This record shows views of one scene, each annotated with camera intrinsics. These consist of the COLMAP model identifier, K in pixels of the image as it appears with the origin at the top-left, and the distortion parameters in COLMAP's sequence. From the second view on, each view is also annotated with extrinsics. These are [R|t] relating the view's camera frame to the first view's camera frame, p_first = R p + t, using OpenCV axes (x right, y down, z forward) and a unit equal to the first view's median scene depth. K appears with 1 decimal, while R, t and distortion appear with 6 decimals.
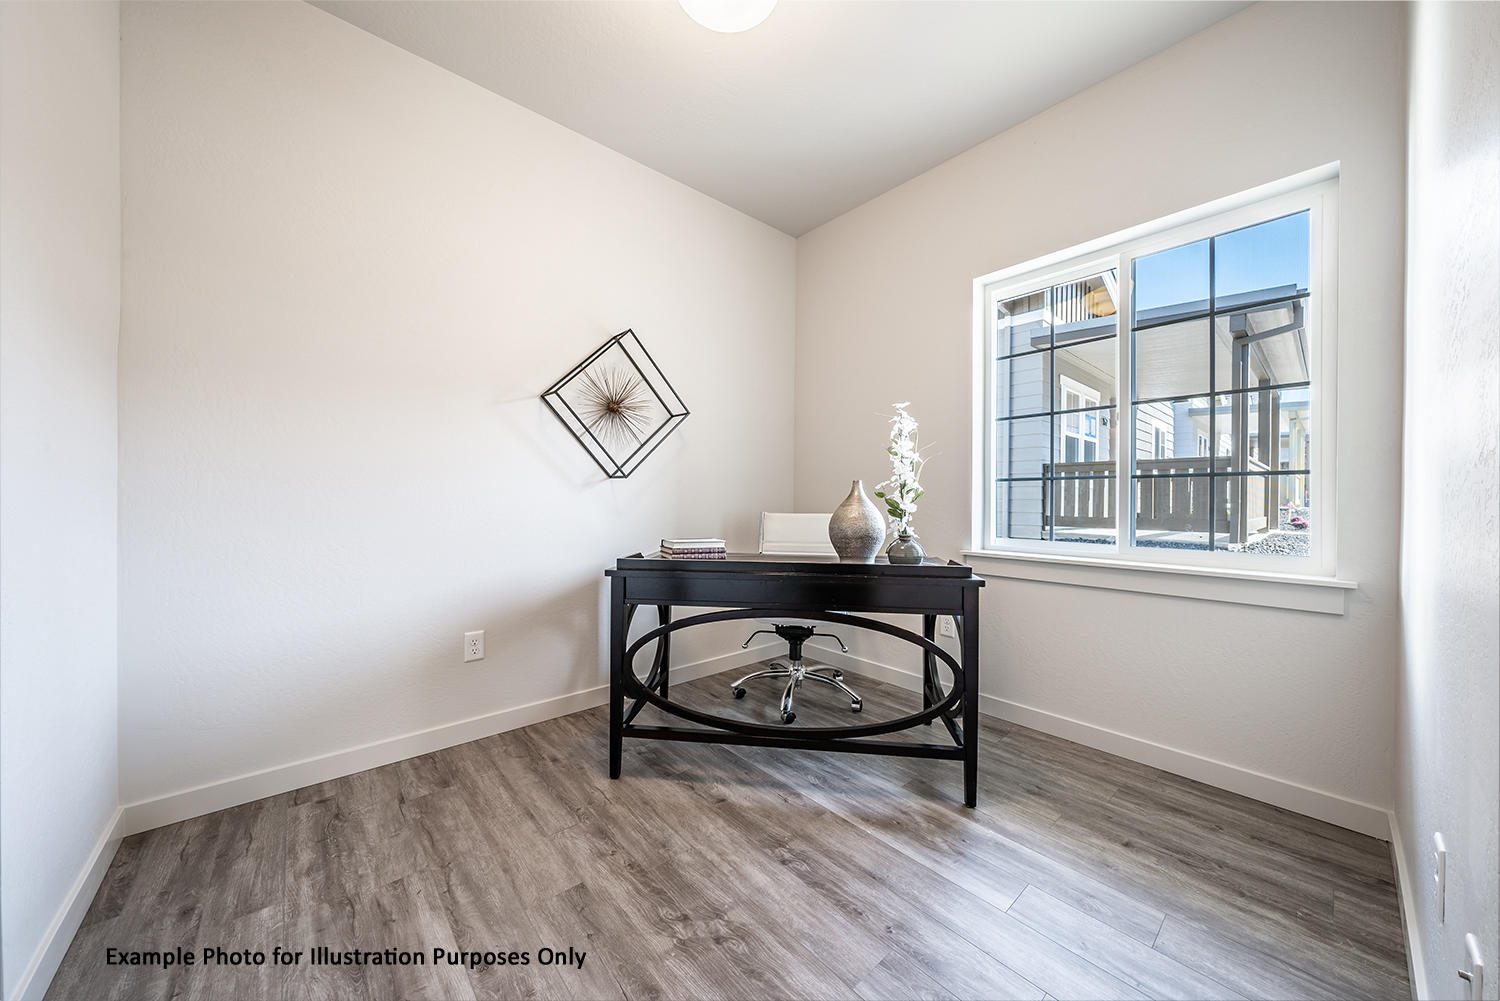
lens RADIAL K [[516.6, 0, 755.5], [0, 516.6, 494.9], [0, 0, 1]] dist [0.001376, -0.000343]
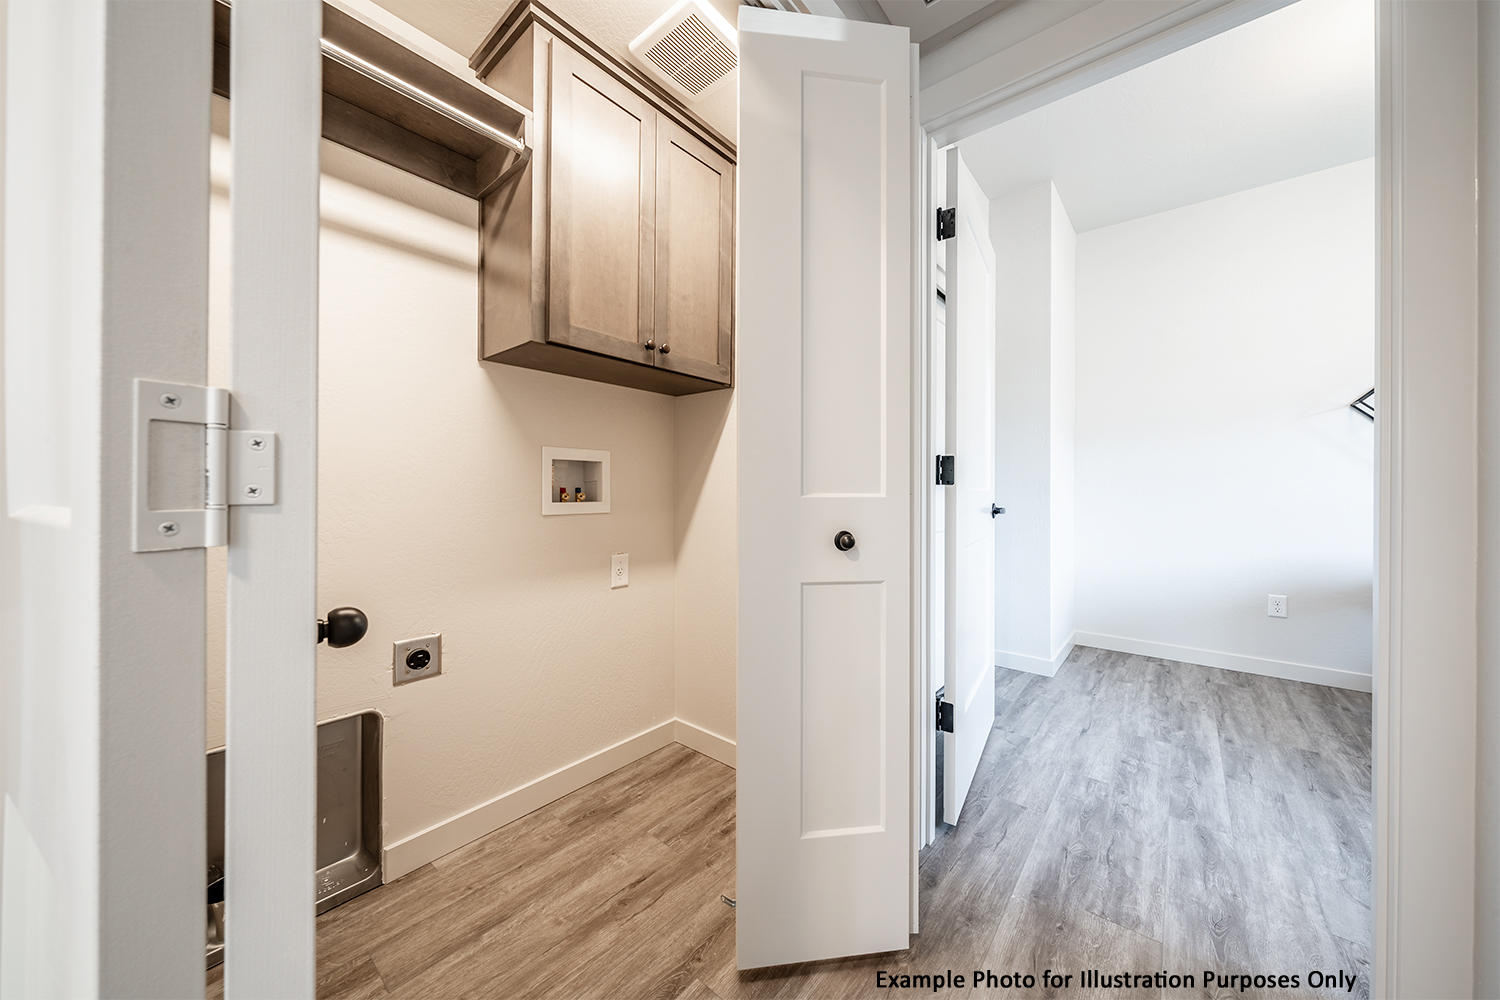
lens RADIAL K [[516.6, 0, 752.1], [0, 516.6, 490.7], [0, 0, 1]] dist [0.001376, -0.000343]
pose [[0.152132, -0.002321, -0.988357, 0.743689], [0.001291, 0.999997, -0.002149, 0.004293], [0.988359, -0.000949, 0.152135, -0.692728]]
